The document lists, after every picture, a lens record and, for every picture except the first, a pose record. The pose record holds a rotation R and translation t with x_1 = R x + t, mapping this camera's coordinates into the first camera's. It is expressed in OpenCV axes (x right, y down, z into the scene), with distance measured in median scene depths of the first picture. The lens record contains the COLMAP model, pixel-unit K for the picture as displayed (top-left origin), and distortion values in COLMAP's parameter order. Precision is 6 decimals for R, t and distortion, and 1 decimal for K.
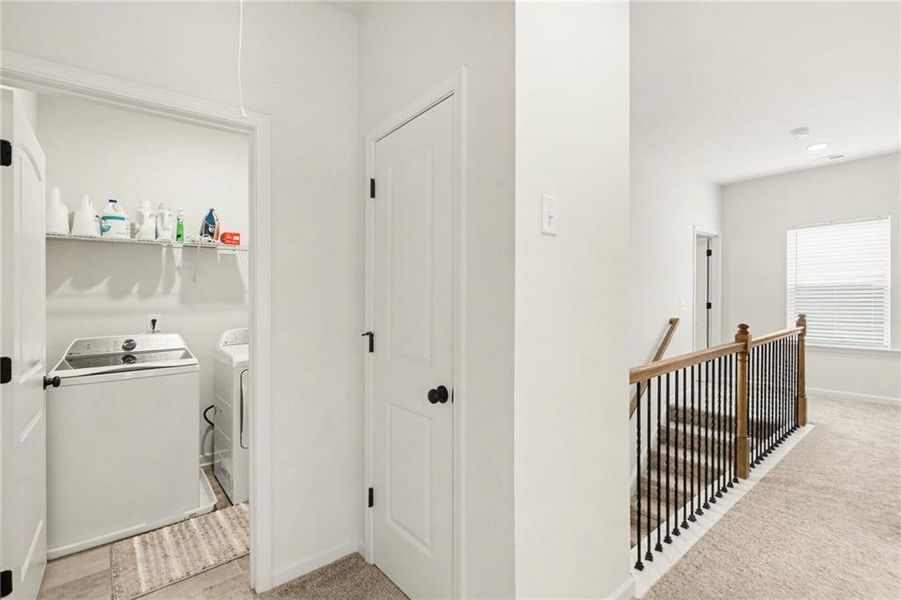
lens RADIAL K [[411.7, 0, 441.0], [0, 411.7, 271.4], [0, 0, 1]] dist [-0.006056, -0.000926]
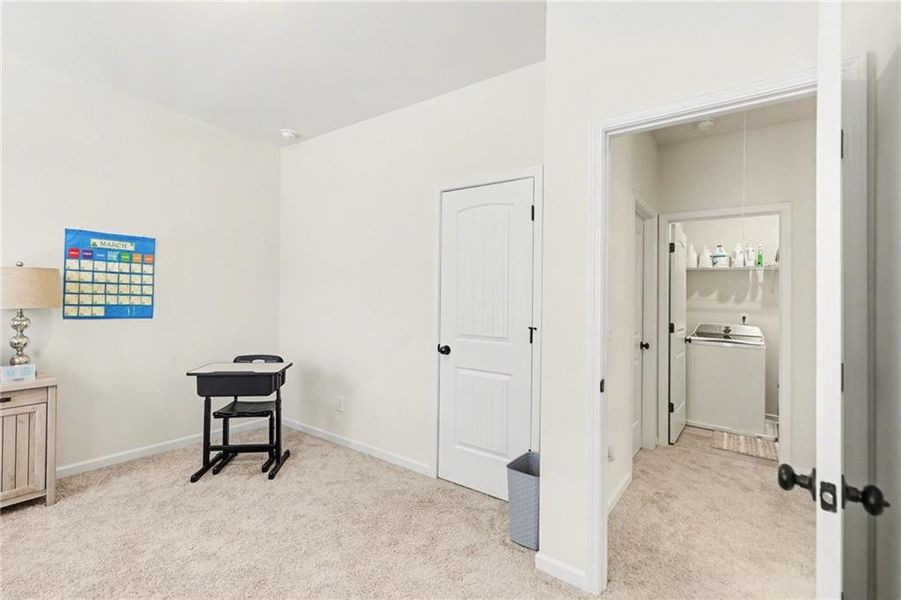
lens RADIAL K [[411.7, 0, 456.5], [0, 411.7, 300.4], [0, 0, 1]] dist [-0.006056, -0.000926]
pose [[0.273242, 0.037900, -0.961198, 0.563468], [0.026317, 0.998555, 0.046854, -0.052522], [0.961585, -0.038099, 0.271850, -0.540242]]
